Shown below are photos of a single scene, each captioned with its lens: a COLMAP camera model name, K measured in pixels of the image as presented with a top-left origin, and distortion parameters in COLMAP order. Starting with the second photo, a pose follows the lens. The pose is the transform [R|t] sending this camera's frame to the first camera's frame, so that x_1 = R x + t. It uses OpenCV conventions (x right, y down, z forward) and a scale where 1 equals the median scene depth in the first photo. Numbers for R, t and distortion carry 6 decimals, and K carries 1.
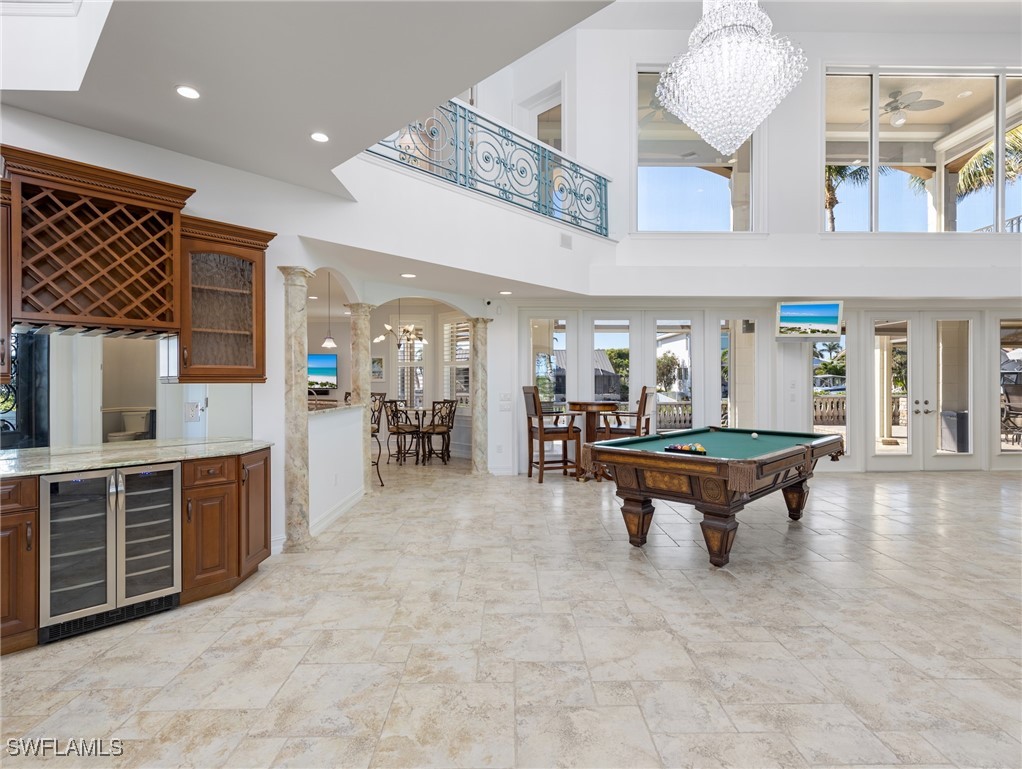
lens RADIAL K [[523.6, 0, 515.8], [0, 523.6, 380.3], [0, 0, 1]] dist [0.007576, 0.000130]
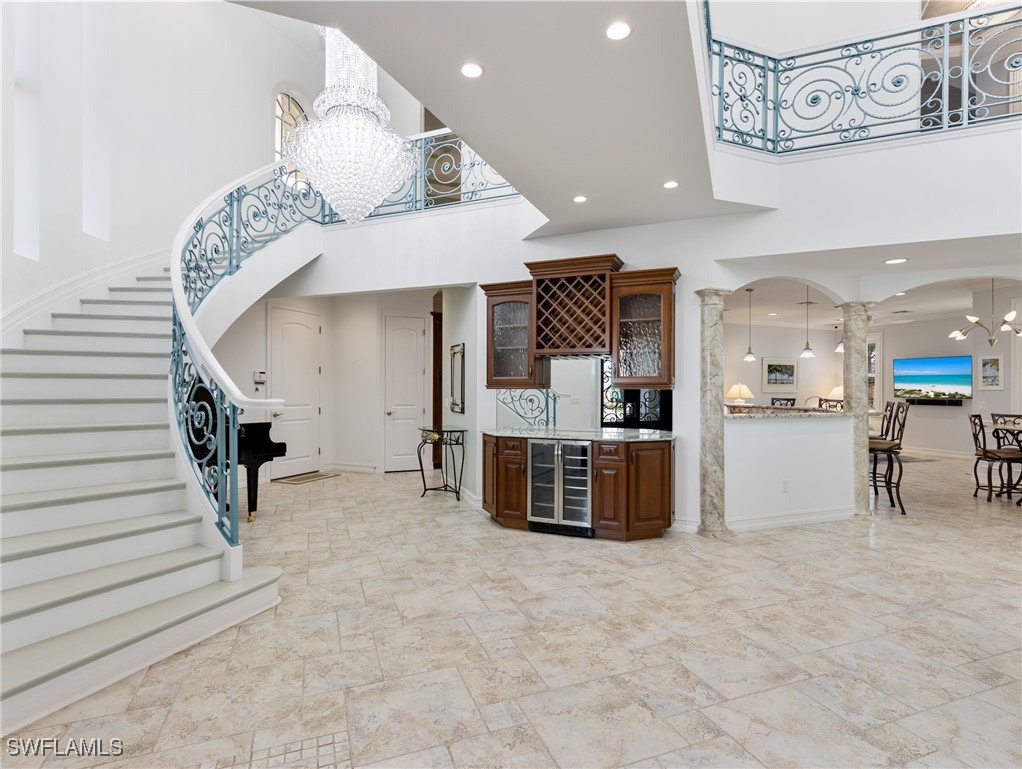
lens RADIAL K [[523.6, 0, 516.5], [0, 523.6, 388.5], [0, 0, 1]] dist [0.007576, 0.000130]
pose [[0.339688, 0.002282, -0.940535, 0.696485], [-0.001763, 0.999997, 0.001790, 0.001712], [0.940537, 0.001050, 0.339691, 0.289552]]
